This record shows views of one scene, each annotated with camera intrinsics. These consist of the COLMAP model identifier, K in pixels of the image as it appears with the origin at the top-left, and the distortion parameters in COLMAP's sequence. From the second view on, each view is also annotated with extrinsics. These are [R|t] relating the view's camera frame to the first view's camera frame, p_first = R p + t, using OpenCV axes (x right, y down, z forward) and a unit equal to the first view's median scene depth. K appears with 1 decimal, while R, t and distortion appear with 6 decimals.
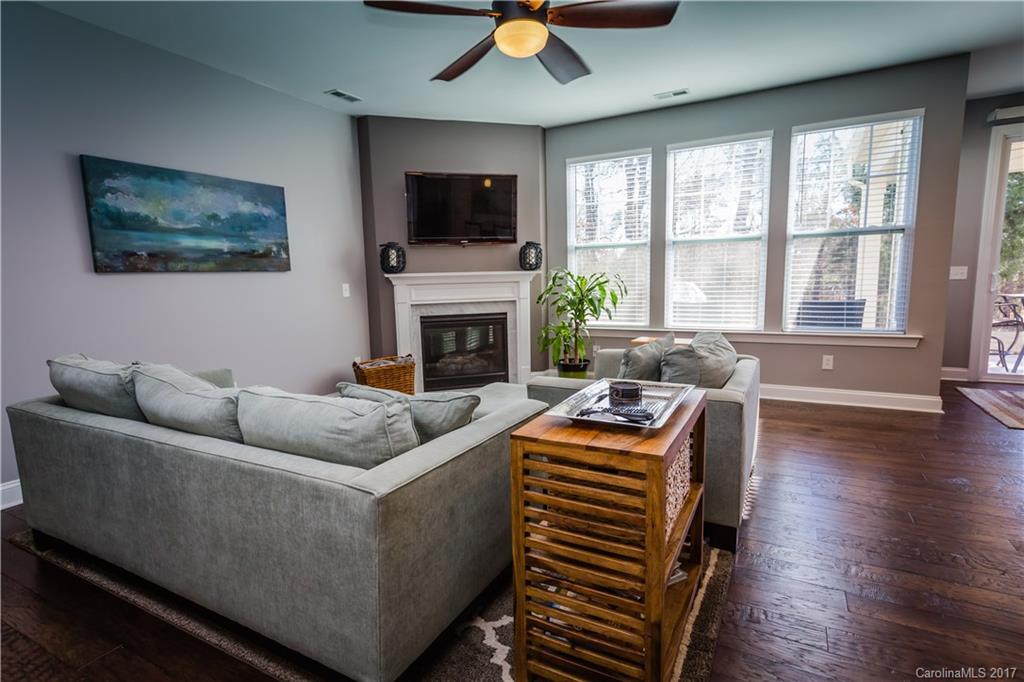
lens RADIAL K [[508.9, 0, 512.0], [0, 508.9, 341.0], [0, 0, 1]] dist [0.010741, 0.000075]
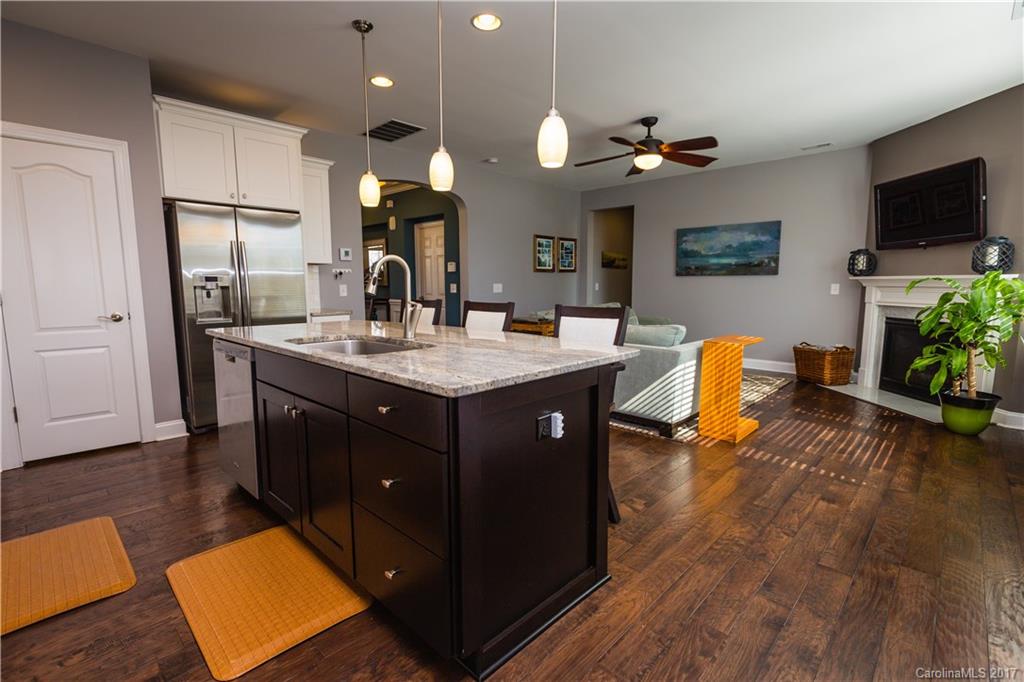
lens RADIAL K [[466.5, 0, 512.0], [0, 466.5, 341.0], [0, 0, 1]] dist [0.002371, 0.000021]
pose [[-0.266539, 0.146407, -0.952640, 1.013167], [-0.115349, 0.976446, 0.182339, -0.092865], [0.956897, 0.158486, -0.243373, 0.534295]]
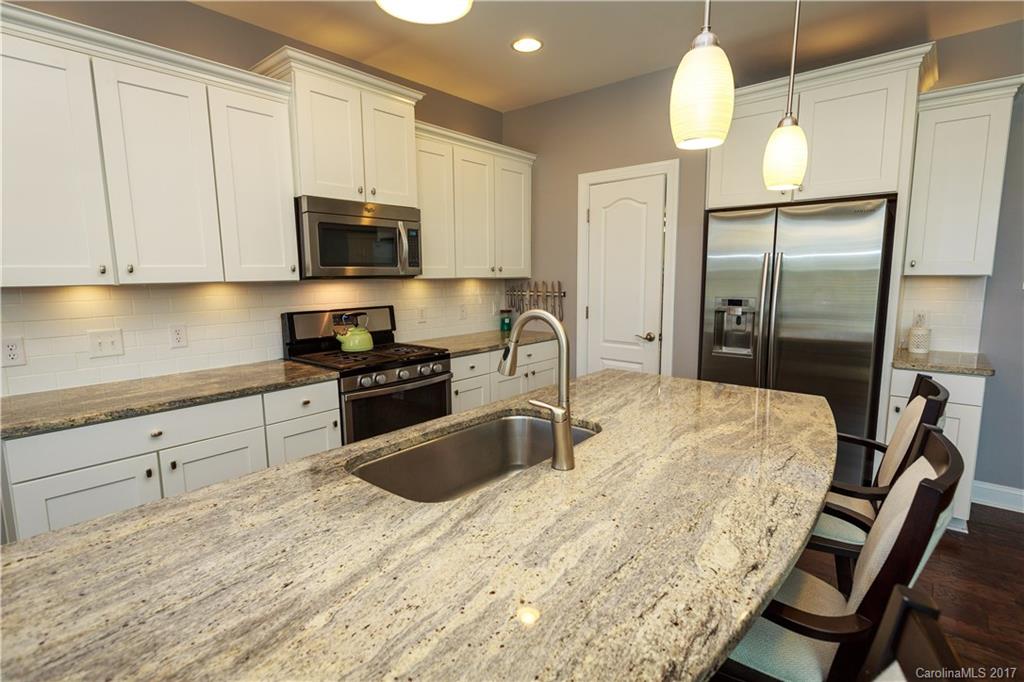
lens RADIAL K [[501.9, 0, 512.0], [0, 501.9, 341.0], [0, 0, 1]] dist [0.000352, 0.000021]
pose [[-0.977116, 0.001930, 0.212701, 0.562198], [0.057129, 0.965600, 0.253680, -0.130363], [-0.204894, 0.260026, -0.943613, 0.557932]]
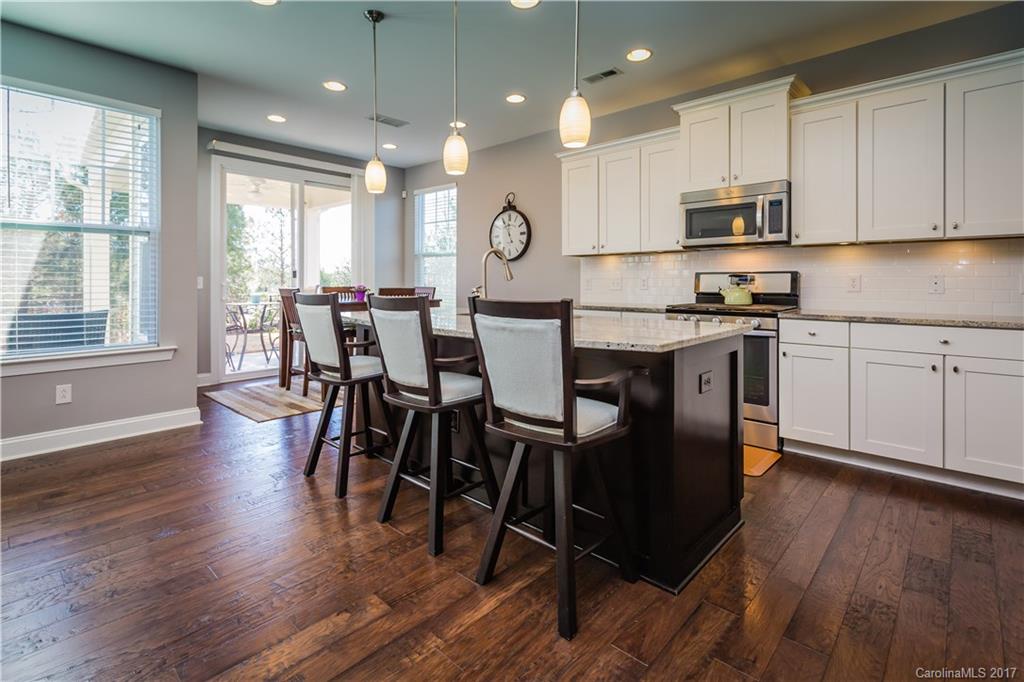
lens RADIAL K [[485.2, 0, 510.2], [0, 485.2, 283.7], [0, 0, 1]] dist [-0.000065, -0.000531]
pose [[0.243577, 0.021613, 0.969641, 0.071323], [0.117961, 0.991670, -0.051736, -0.004386], [-0.962681, 0.126982, 0.238998, 0.155995]]
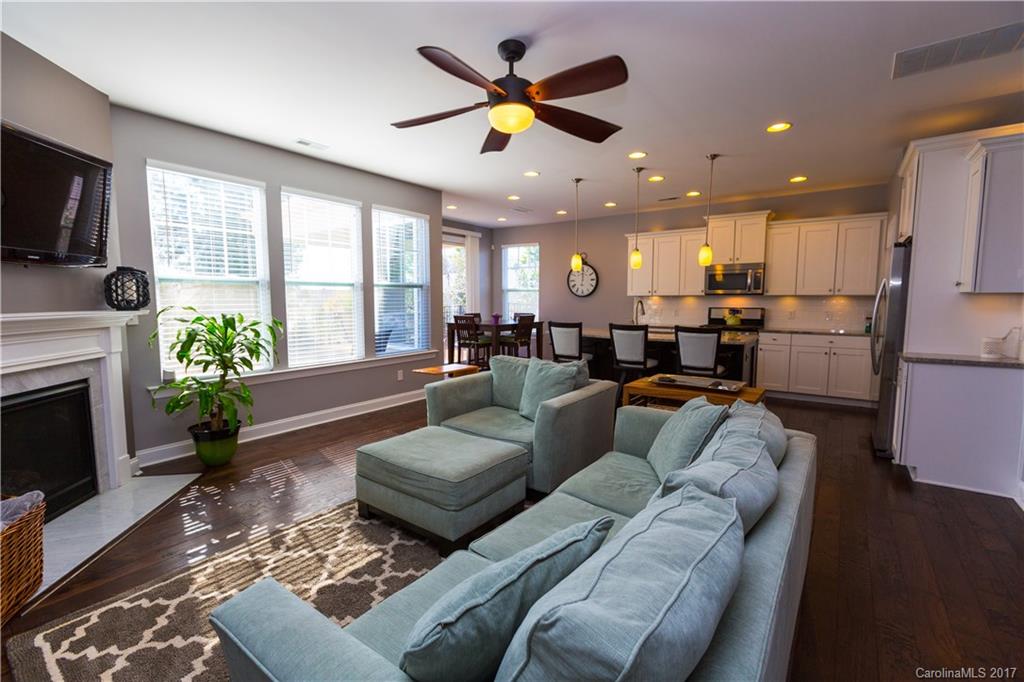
lens RADIAL K [[460.2, 0, 512.0], [0, 460.2, 341.0], [0, 0, 1]] dist [0.000552, -0.000279]
pose [[0.125150, -0.066468, 0.989909, -0.549316], [0.123121, 0.991081, 0.050981, -0.073792], [-0.984469, 0.115498, 0.132217, 0.472740]]
